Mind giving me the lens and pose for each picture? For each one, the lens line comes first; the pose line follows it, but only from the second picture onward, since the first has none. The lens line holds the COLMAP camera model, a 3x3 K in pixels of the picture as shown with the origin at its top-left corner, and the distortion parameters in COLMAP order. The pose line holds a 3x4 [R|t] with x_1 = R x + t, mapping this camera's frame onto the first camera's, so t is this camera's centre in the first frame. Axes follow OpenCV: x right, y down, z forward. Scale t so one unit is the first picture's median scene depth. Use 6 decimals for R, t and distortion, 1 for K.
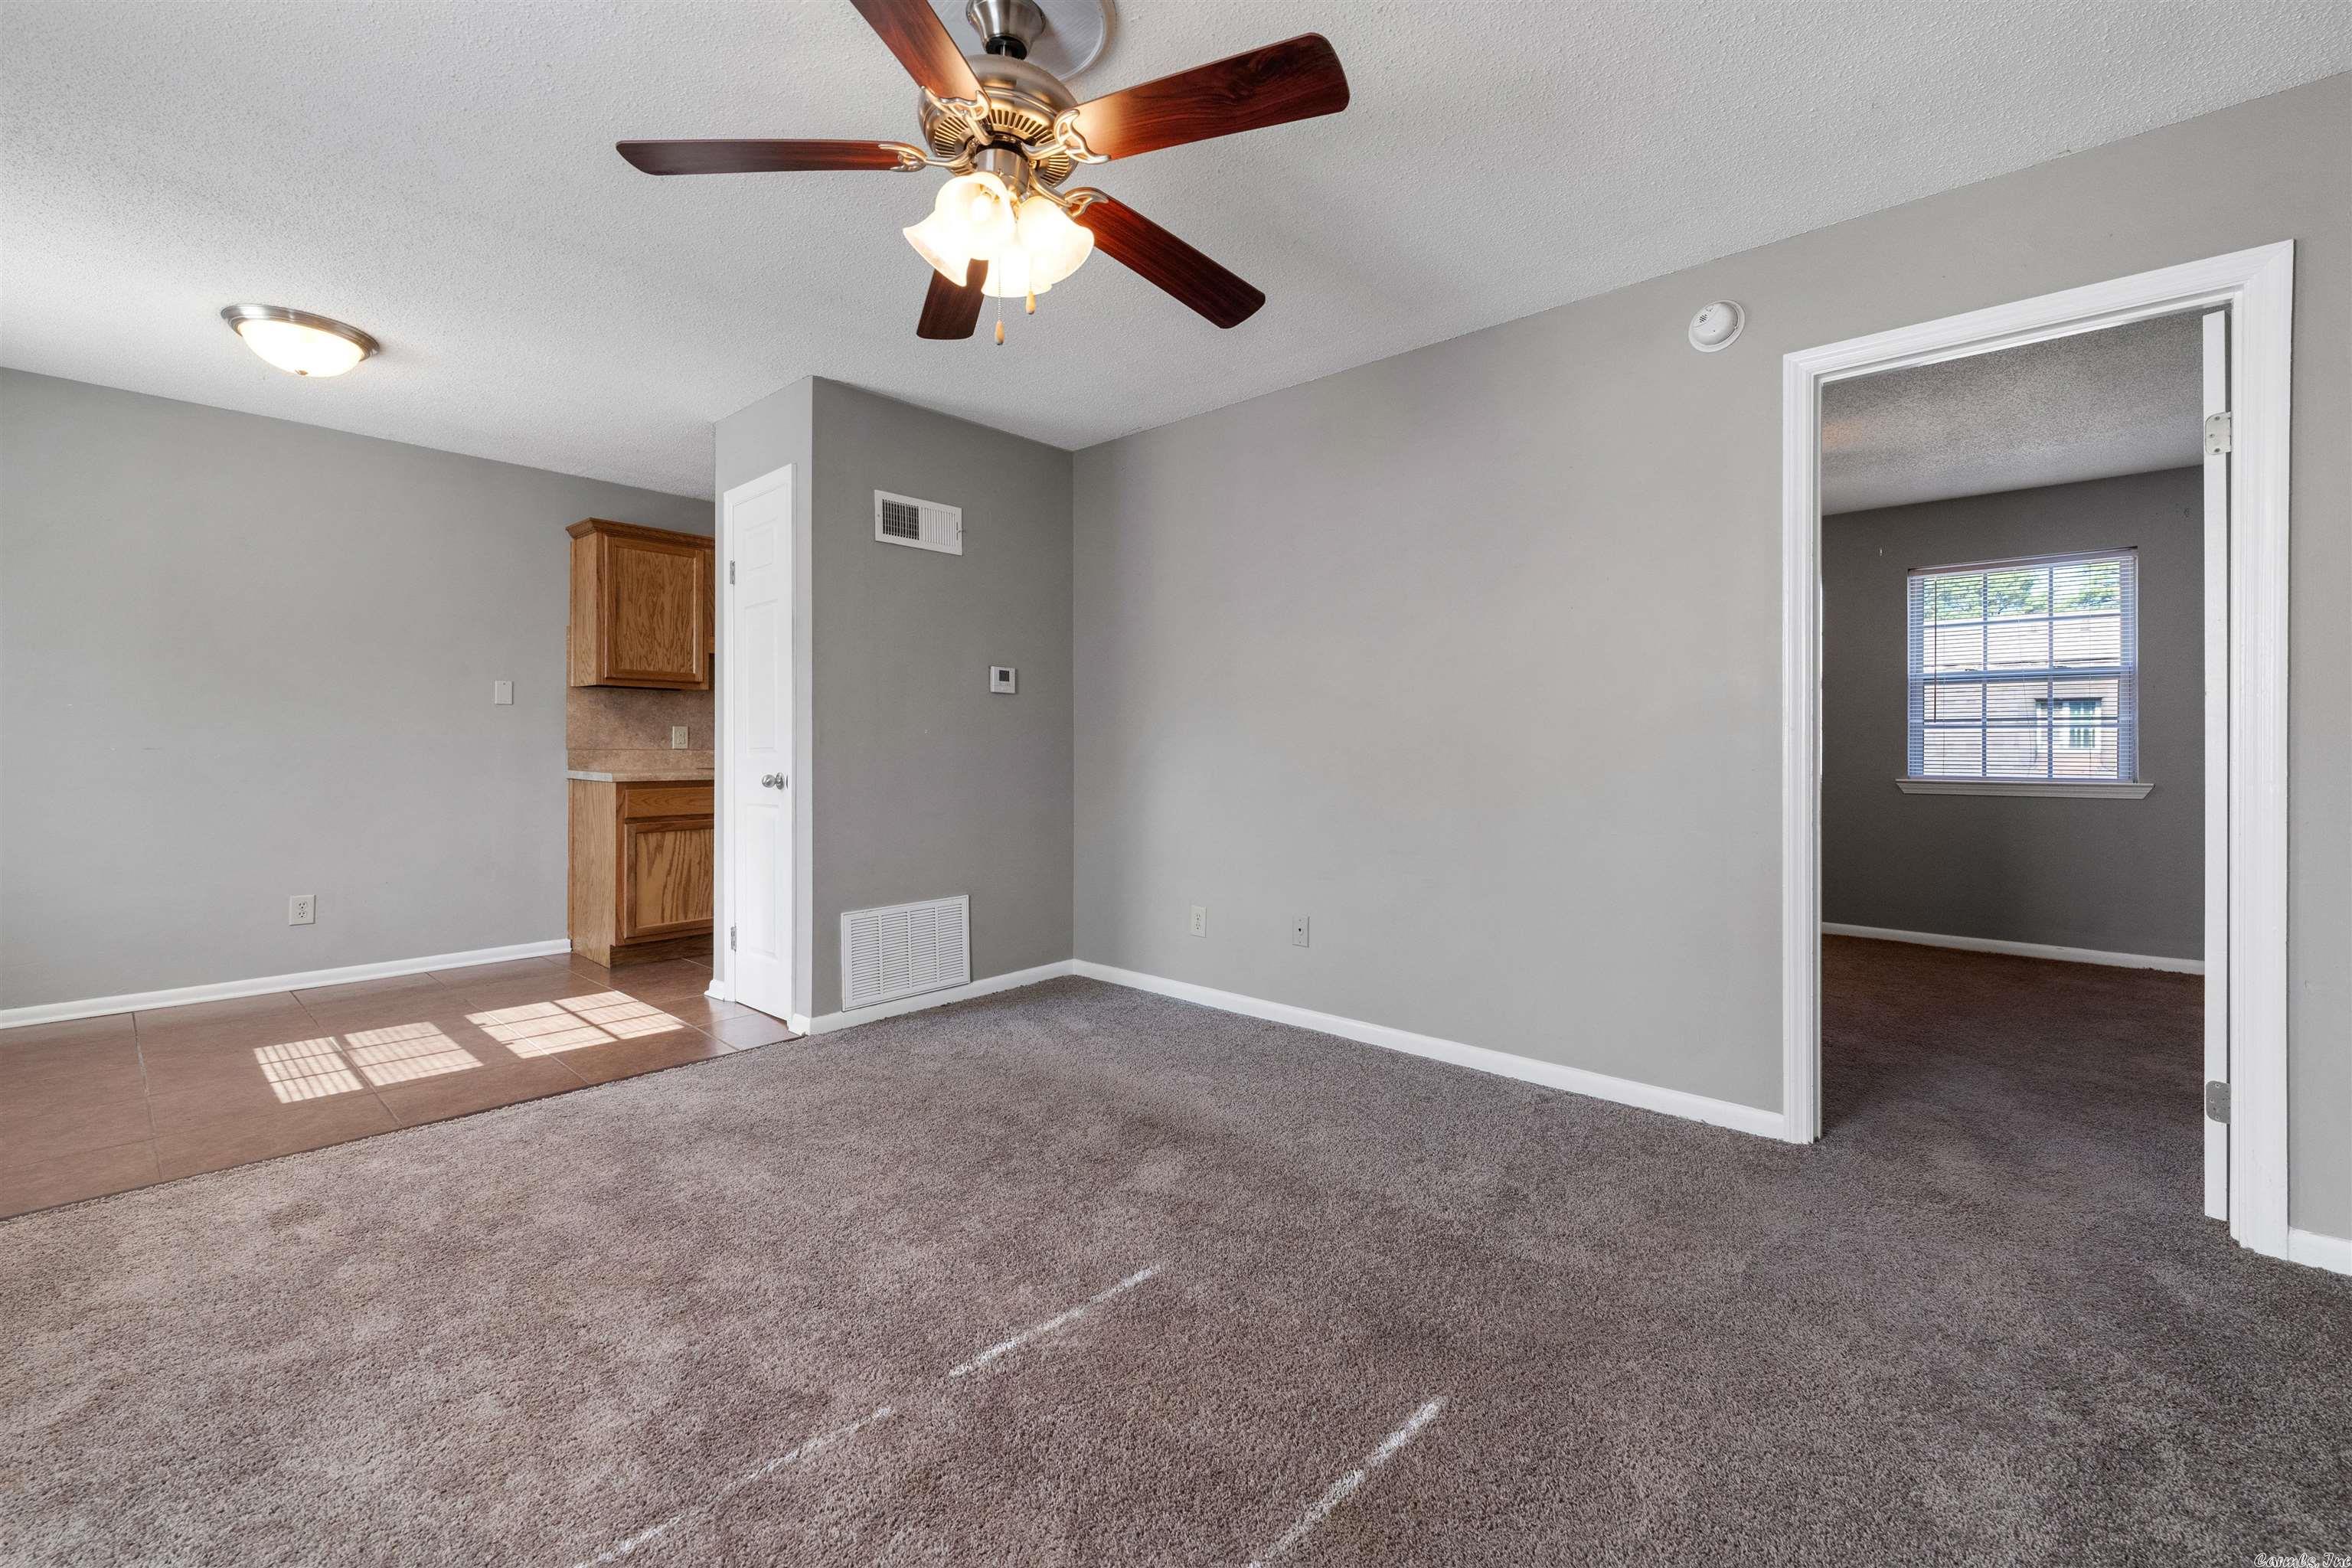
lens RADIAL K [[963.2, 0, 1170.9], [0, 963.2, 745.1], [0, 0, 1]] dist [0.002103, 0.000195]
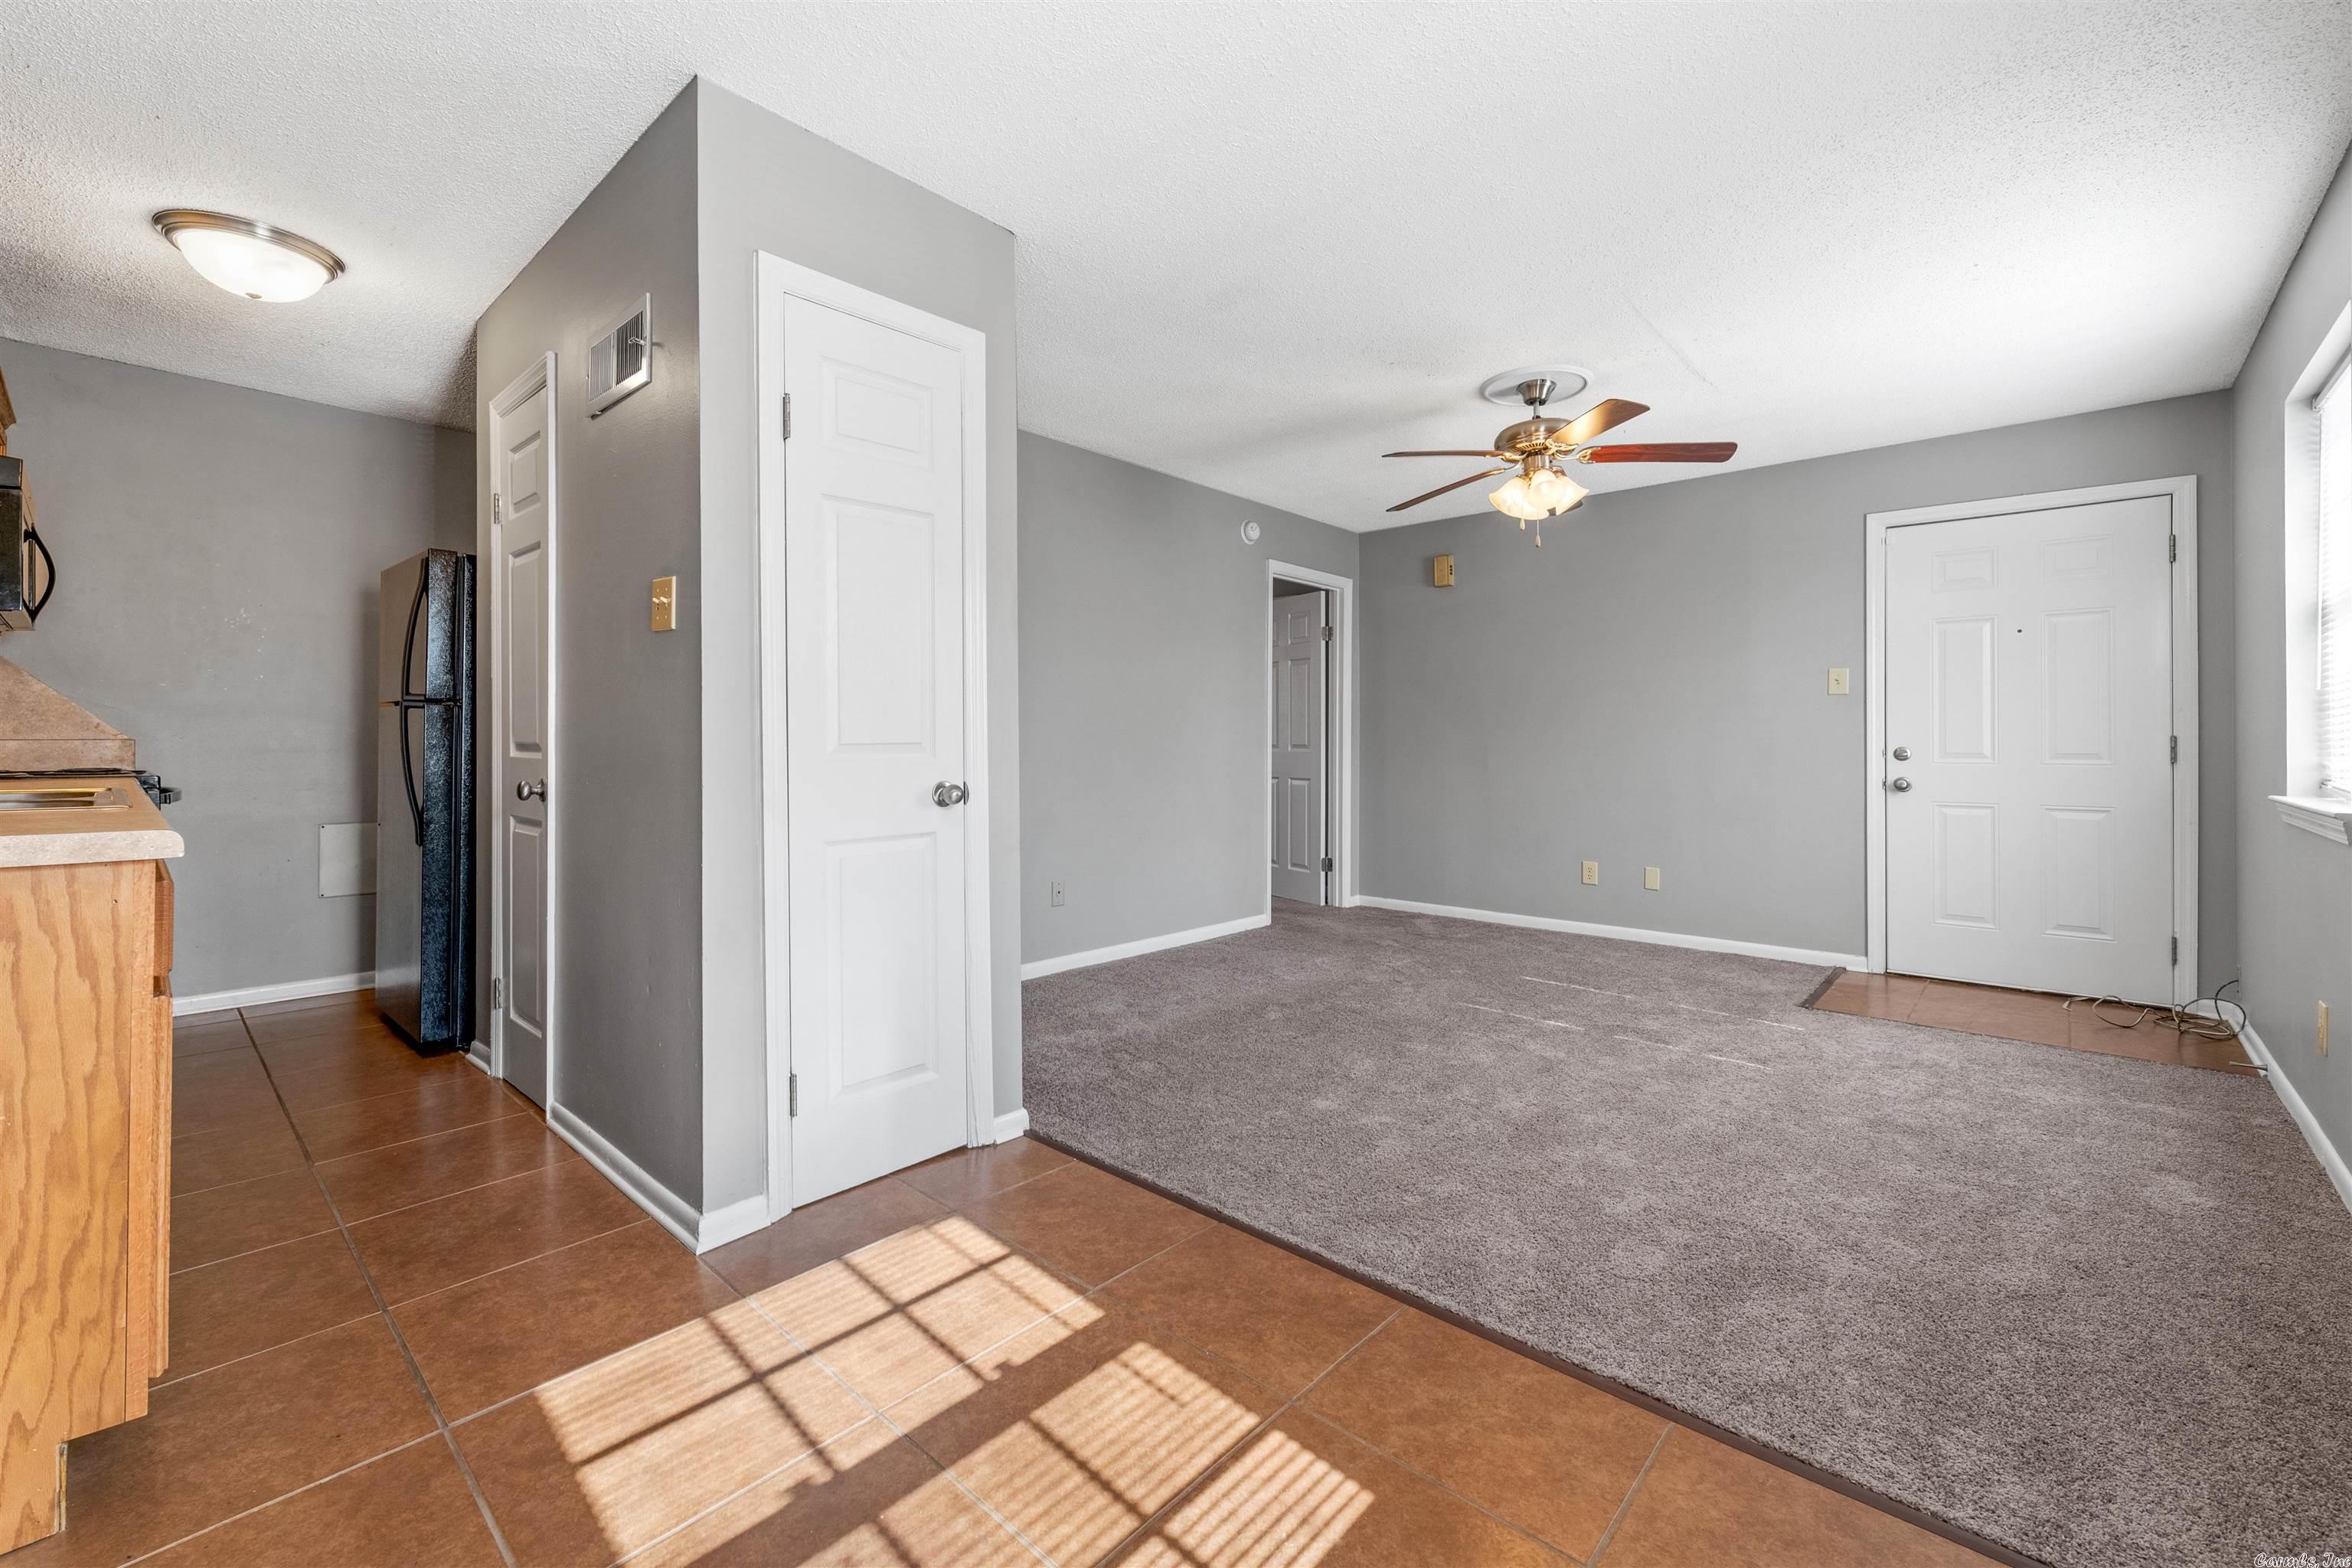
lens RADIAL K [[967.8, 0, 1179.1], [0, 967.8, 758.2], [0, 0, 1]] dist [0.001804, 0.000173]
pose [[-0.000141, -0.014443, 0.999896, -1.216878], [-0.003525, 0.999889, 0.014443, 0.004669], [-0.999994, -0.003522, -0.000192, 0.962116]]
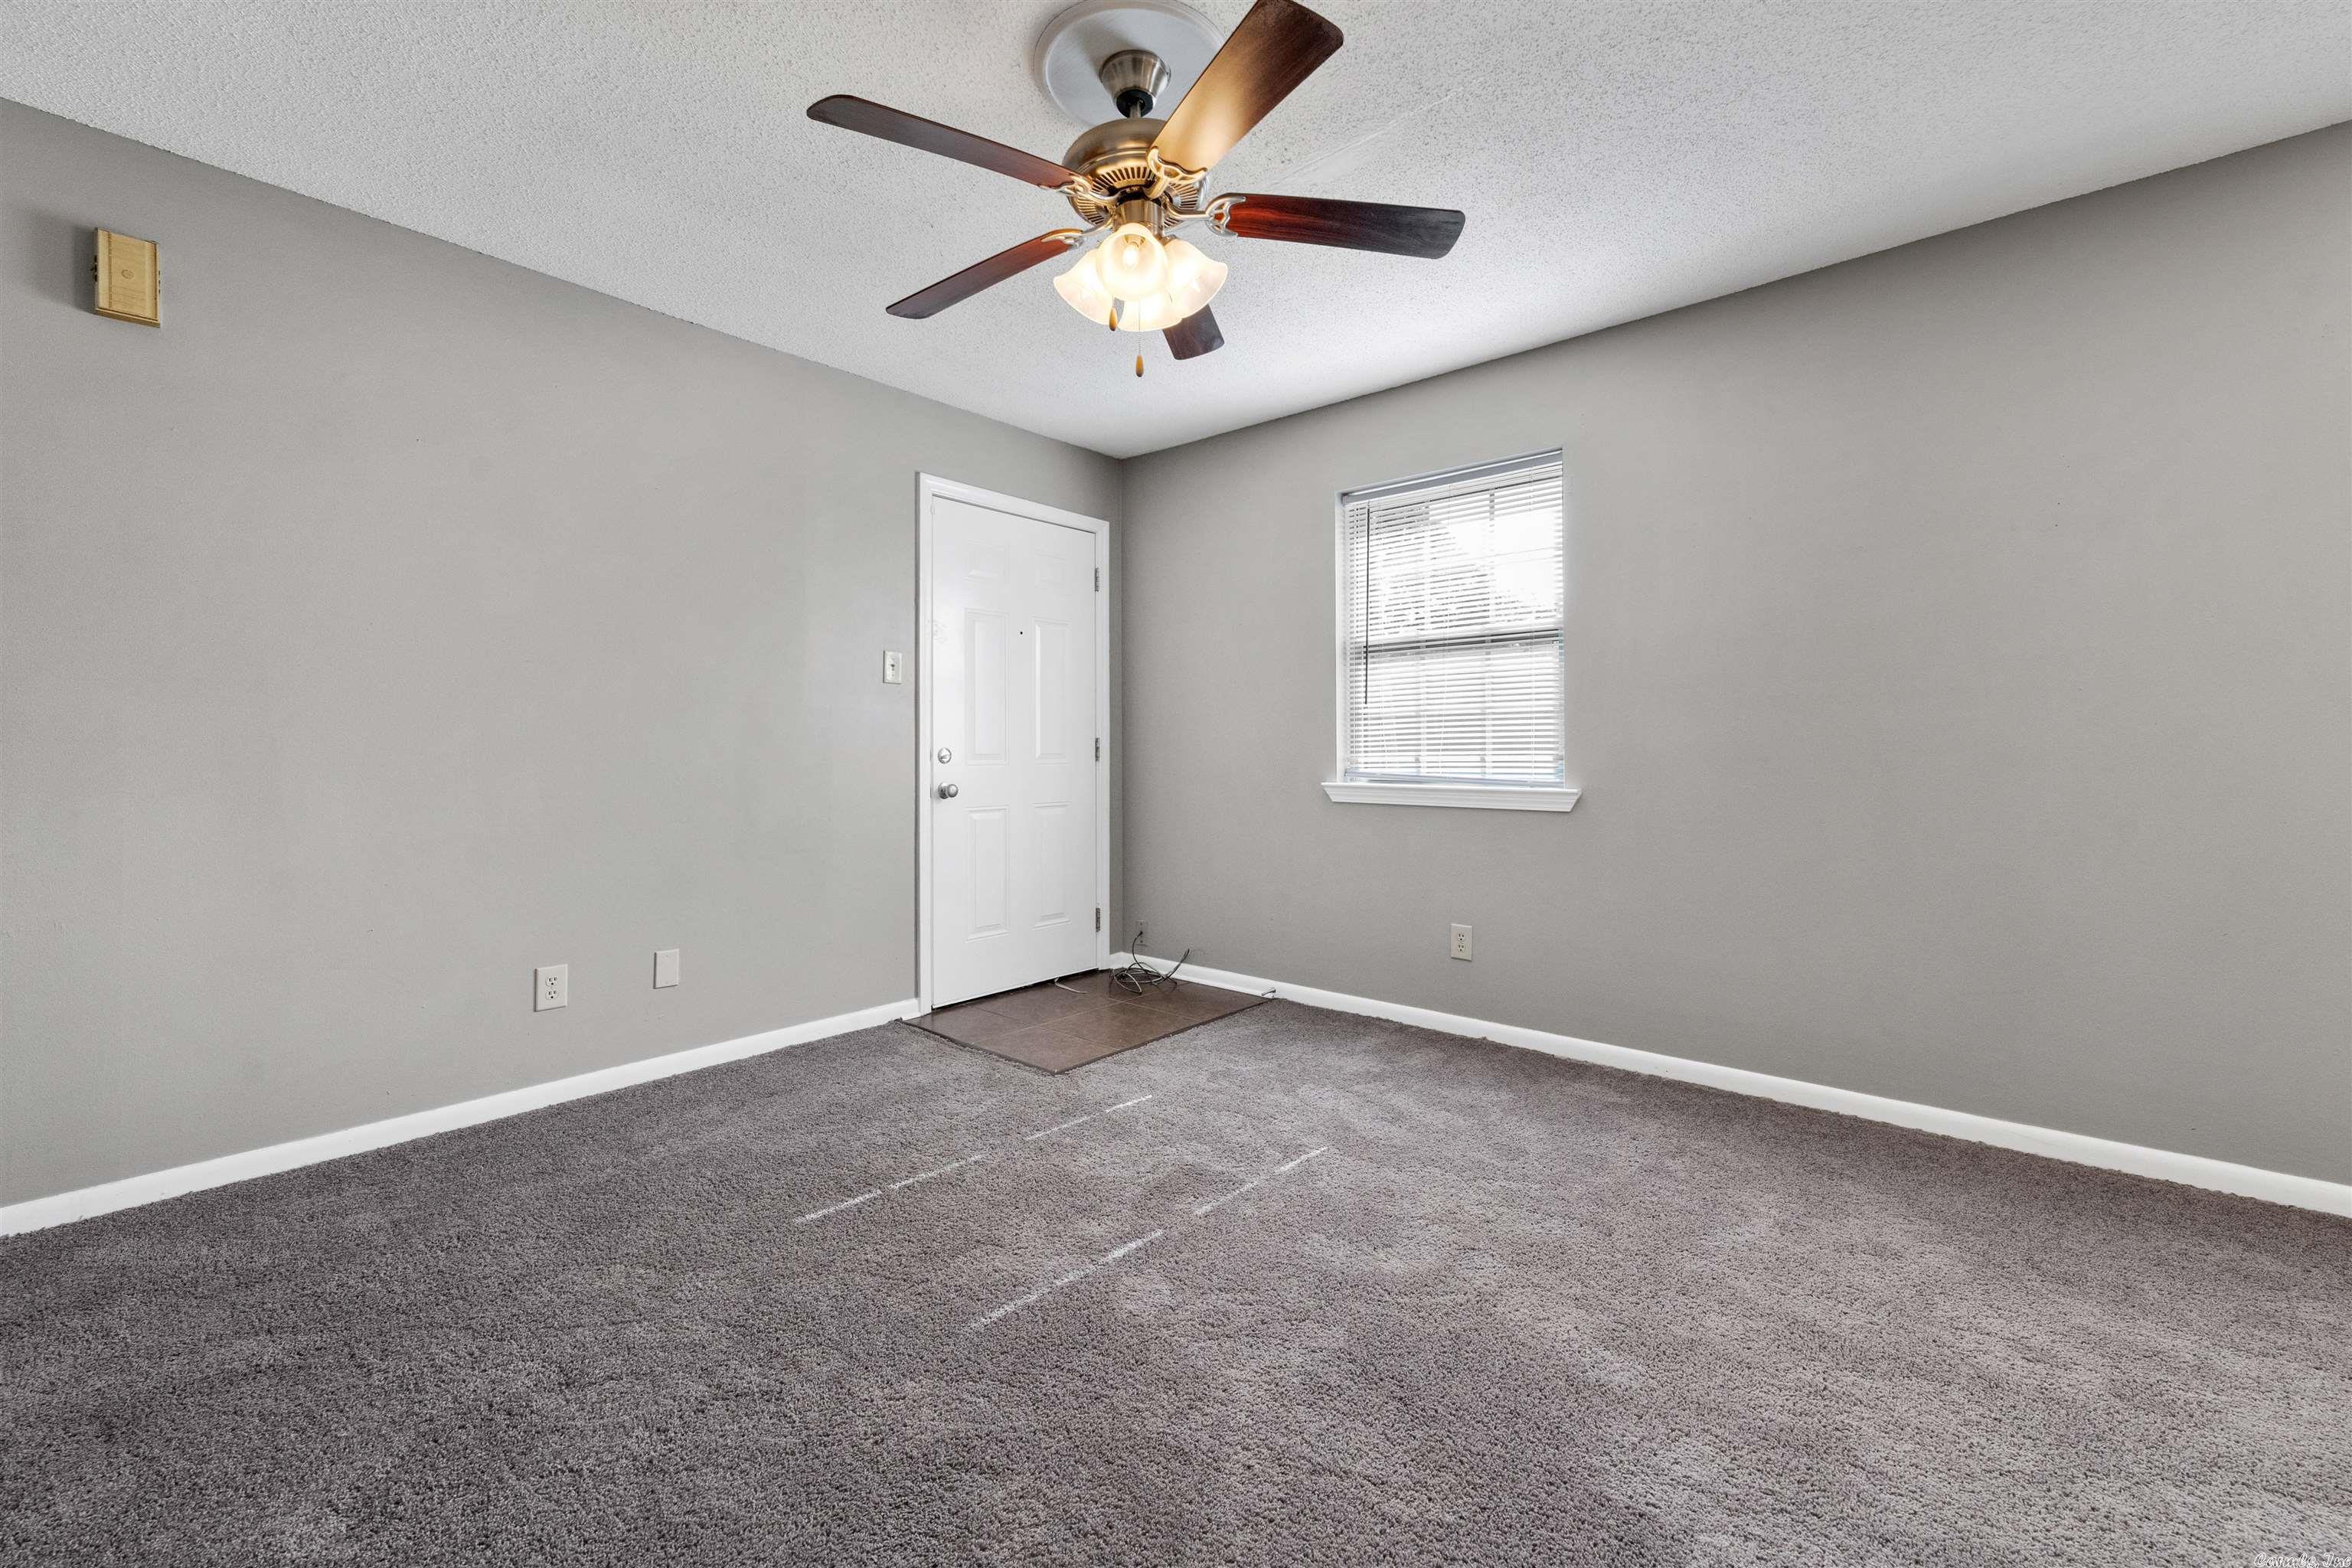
lens RADIAL K [[978.5, 0, 1179.2], [0, 978.5, 745.4], [0, 0, 1]] dist [0.002439, 0.000156]
pose [[-0.999966, 0.002345, -0.007911, -0.131691], [0.002382, 0.999987, -0.004608, 0.007898], [0.007900, -0.004626, -0.999958, 1.158220]]
